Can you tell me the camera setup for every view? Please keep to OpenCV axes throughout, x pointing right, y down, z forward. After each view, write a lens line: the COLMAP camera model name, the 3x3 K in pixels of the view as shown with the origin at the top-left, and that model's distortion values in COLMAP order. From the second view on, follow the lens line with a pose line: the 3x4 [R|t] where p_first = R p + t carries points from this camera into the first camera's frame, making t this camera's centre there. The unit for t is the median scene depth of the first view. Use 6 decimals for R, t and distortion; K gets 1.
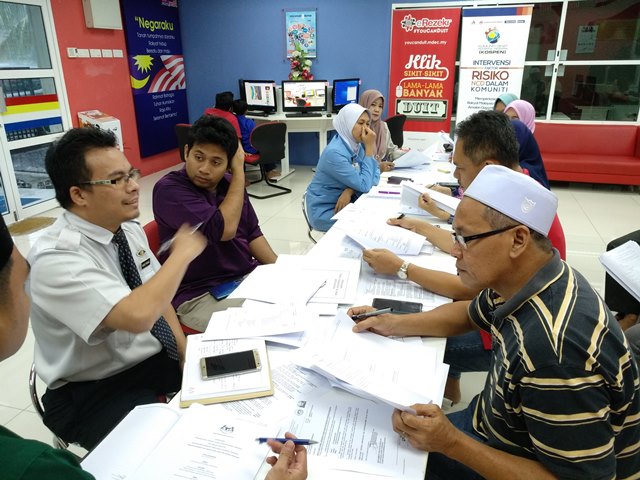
lens RADIAL K [[493.3, 0, 321.0], [0, 493.3, 235.9], [0, 0, 1]] dist [-0.052474, 0.067547]
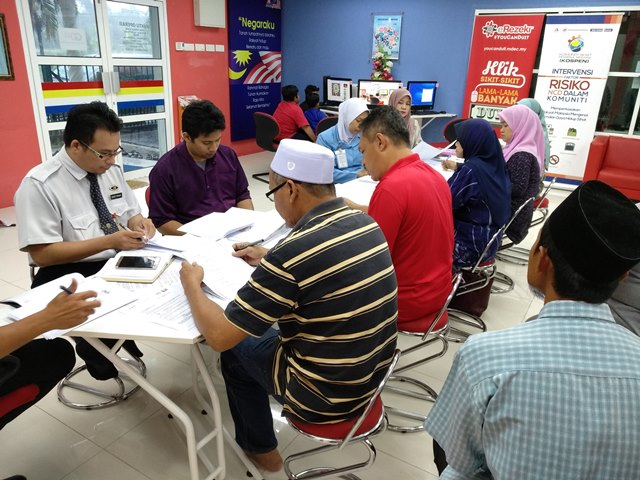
lens RADIAL K [[493.3, 0, 316.4], [0, 493.3, 229.3], [0, 0, 1]] dist [-0.052474, 0.067547]
pose [[0.962098, 0.124531, -0.242611, 0.128508], [-0.127712, 0.991808, 0.002633, 0.015801], [0.240951, 0.028451, 0.970120, -0.047550]]
